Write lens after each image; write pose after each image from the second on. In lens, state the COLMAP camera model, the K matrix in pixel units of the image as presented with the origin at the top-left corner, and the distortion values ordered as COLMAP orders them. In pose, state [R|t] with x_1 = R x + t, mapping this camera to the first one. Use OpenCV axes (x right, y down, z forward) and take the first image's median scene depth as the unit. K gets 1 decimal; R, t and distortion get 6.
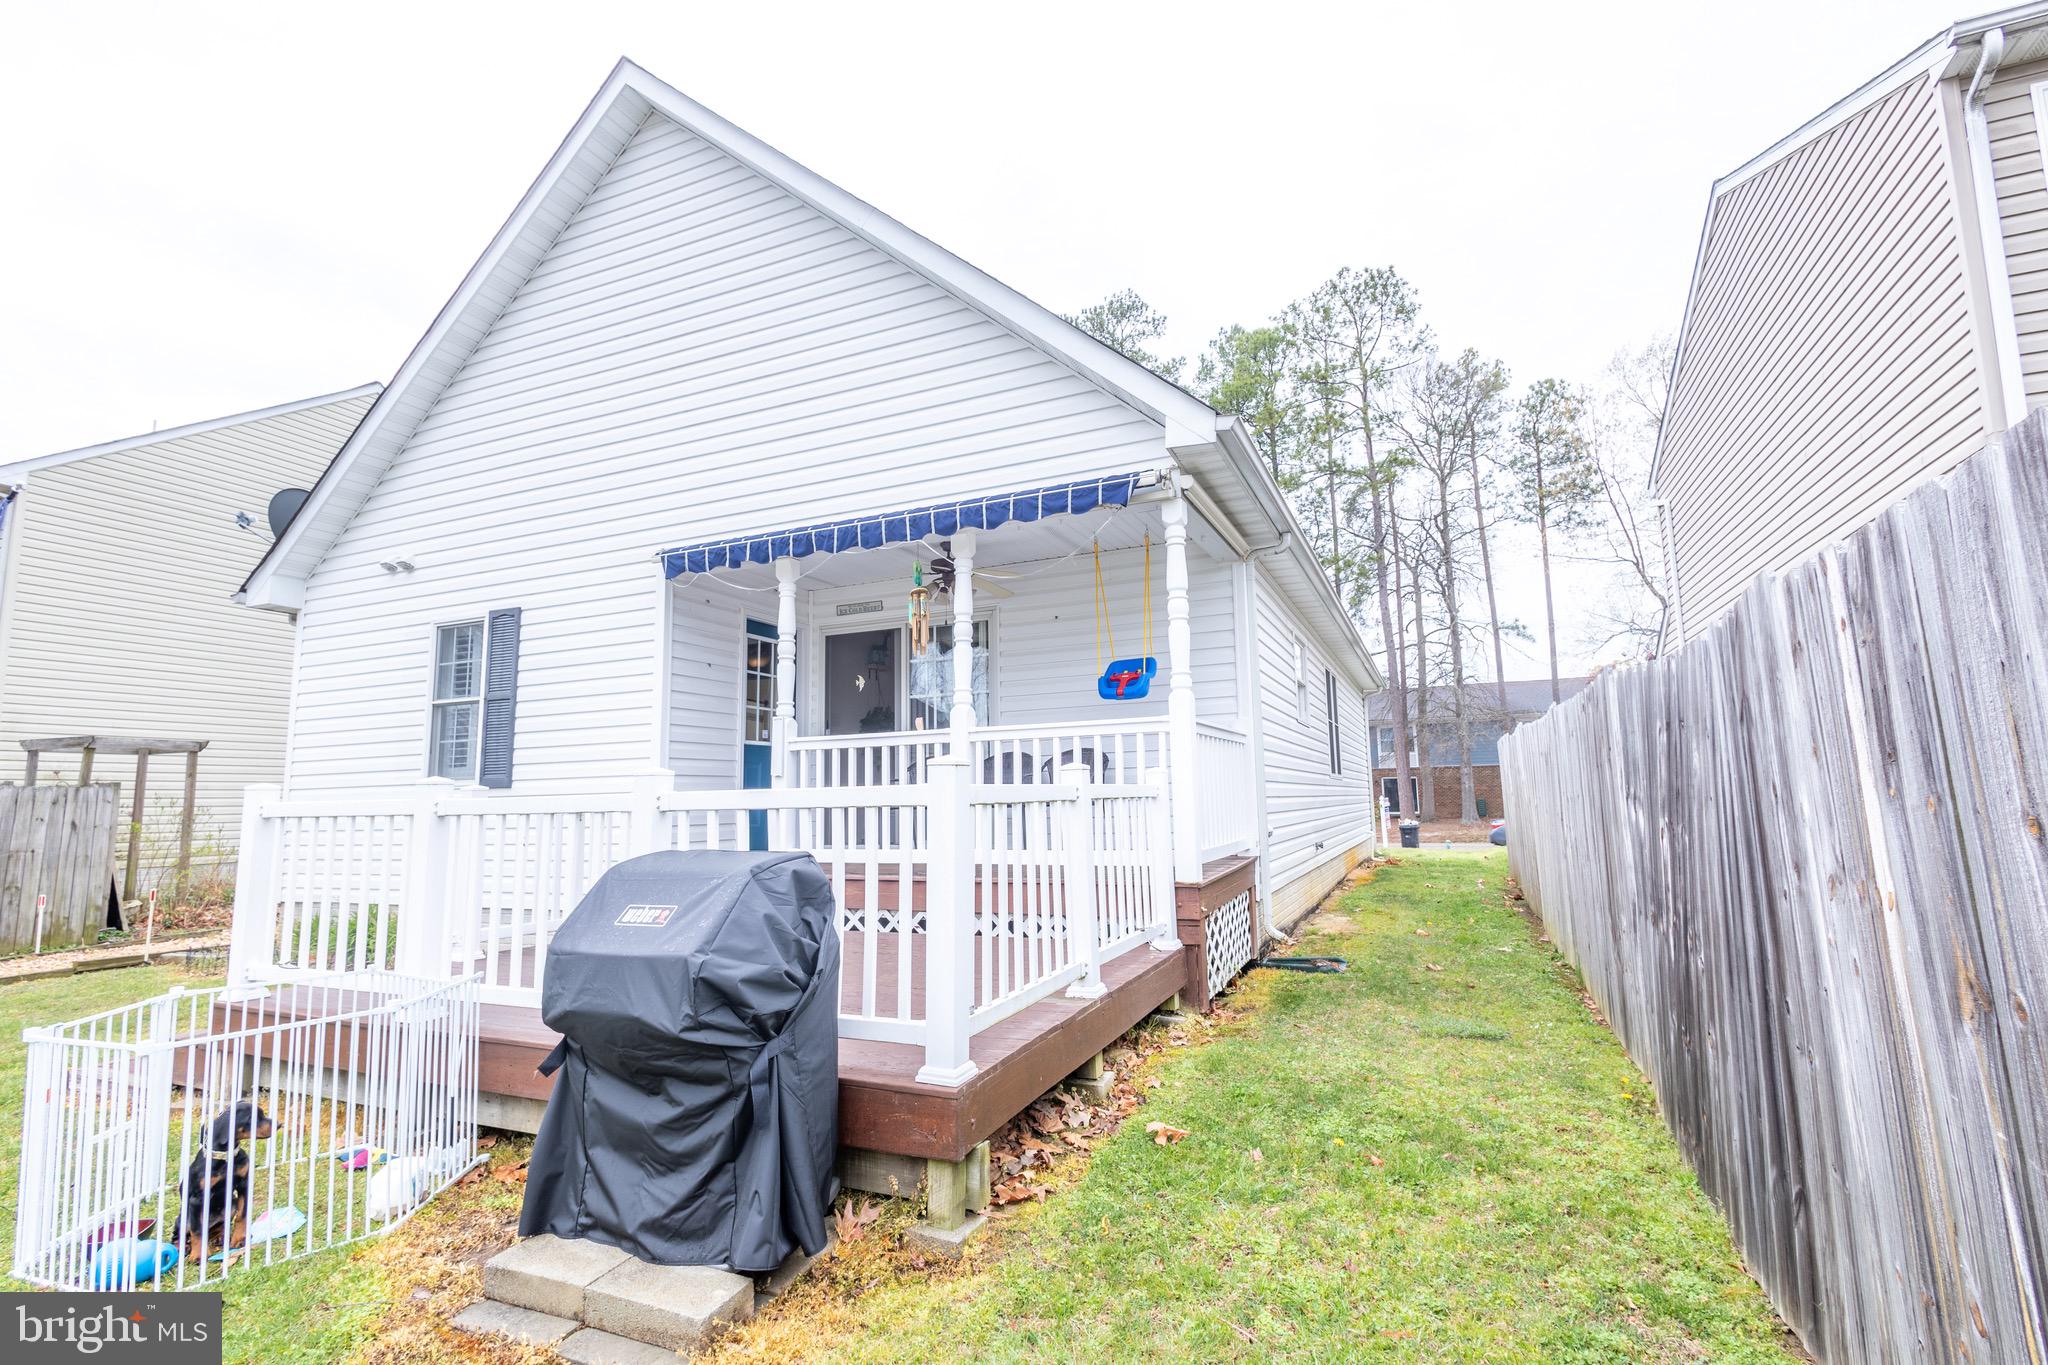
lens RADIAL K [[946.4, 0, 1023.5], [0, 946.4, 676.6], [0, 0, 1]] dist [0.019139, -0.008221]
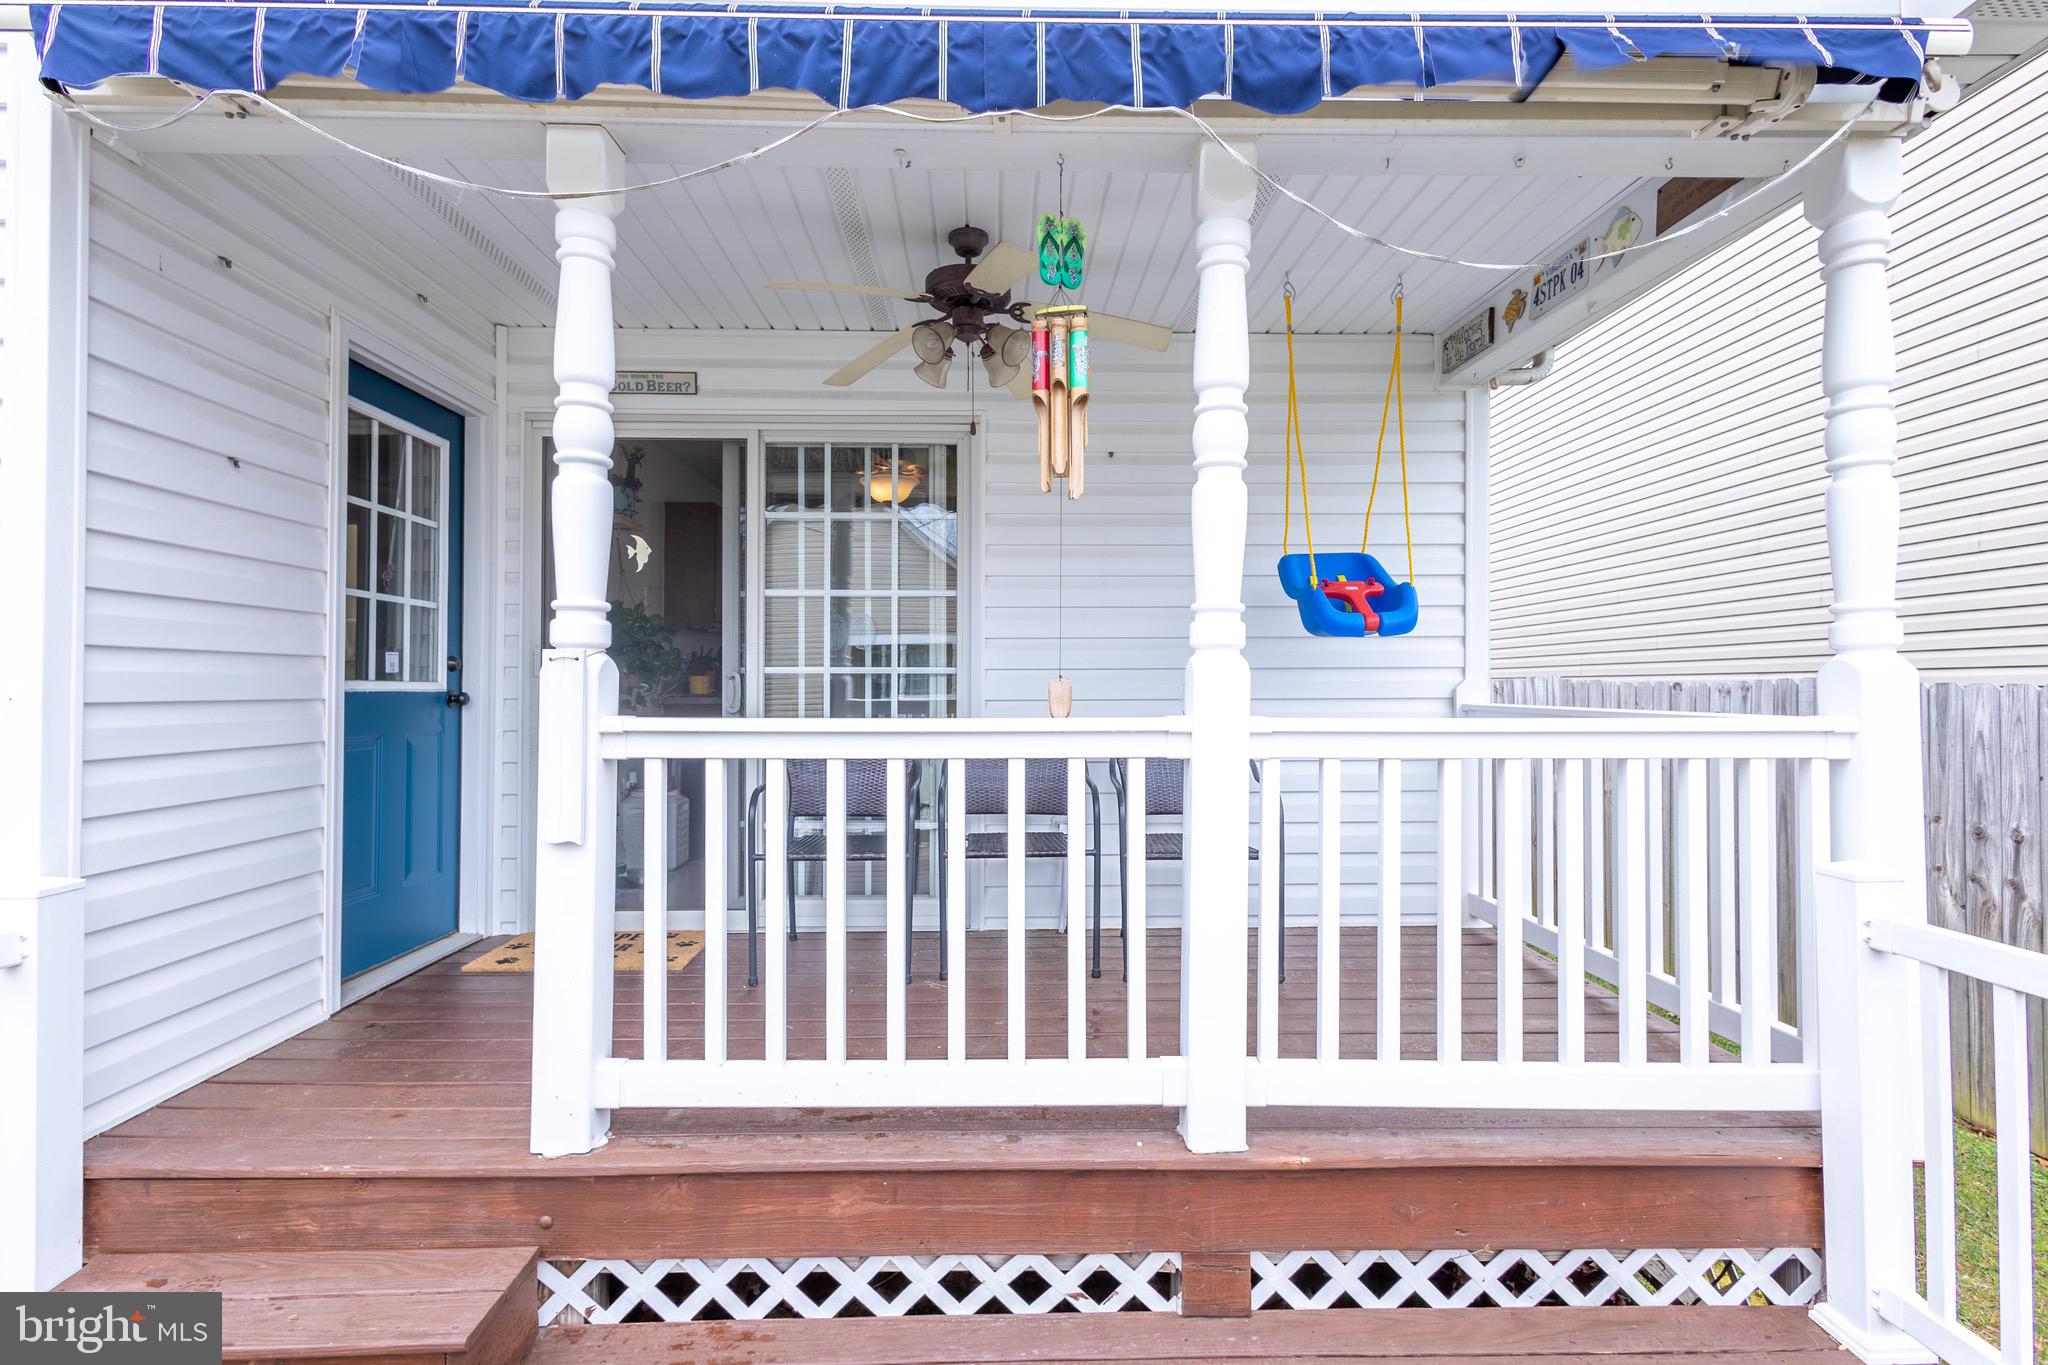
lens RADIAL K [[946.4, 0, 1023.5], [0, 946.4, 676.6], [0, 0, 1]] dist [0.019139, -0.008221]
pose [[0.904403, 0.026759, 0.425839, -0.211059], [-0.074532, 0.992595, 0.095919, 0.008433], [-0.420119, -0.118488, 0.899700, 0.544586]]
